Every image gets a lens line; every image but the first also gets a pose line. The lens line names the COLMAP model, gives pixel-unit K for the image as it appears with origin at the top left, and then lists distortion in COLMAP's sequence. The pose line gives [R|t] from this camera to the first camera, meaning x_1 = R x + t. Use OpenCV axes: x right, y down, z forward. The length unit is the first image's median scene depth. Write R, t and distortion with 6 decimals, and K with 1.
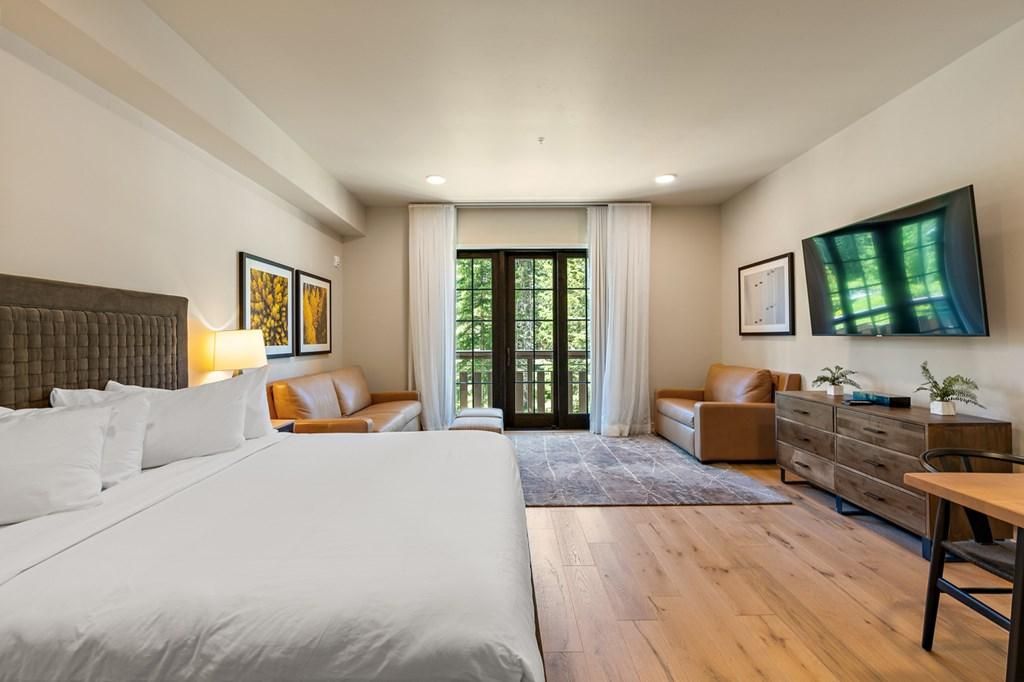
lens RADIAL K [[469.5, 0, 511.9], [0, 469.5, 335.0], [0, 0, 1]] dist [-0.000193, 0.000606]
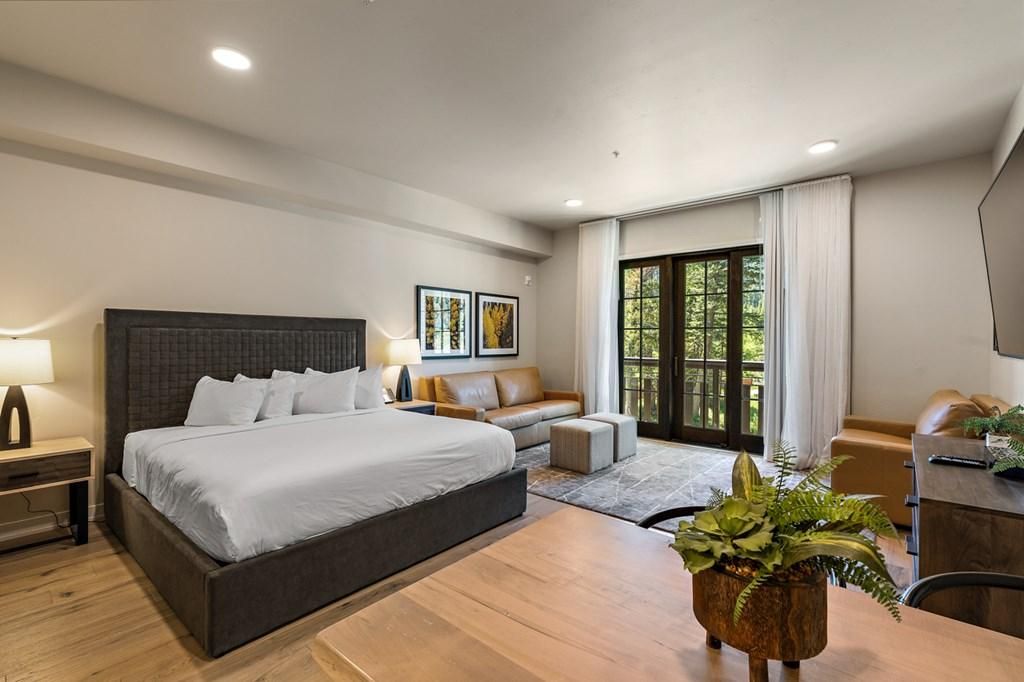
lens RADIAL K [[469.5, 0, 507.5], [0, 469.5, 343.8], [0, 0, 1]] dist [-0.000193, 0.000606]
pose [[0.751611, 0.016279, -0.659405, 0.414545], [-0.006597, 0.999831, 0.017165, -0.014736], [0.659573, -0.008552, 0.751592, 0.055325]]
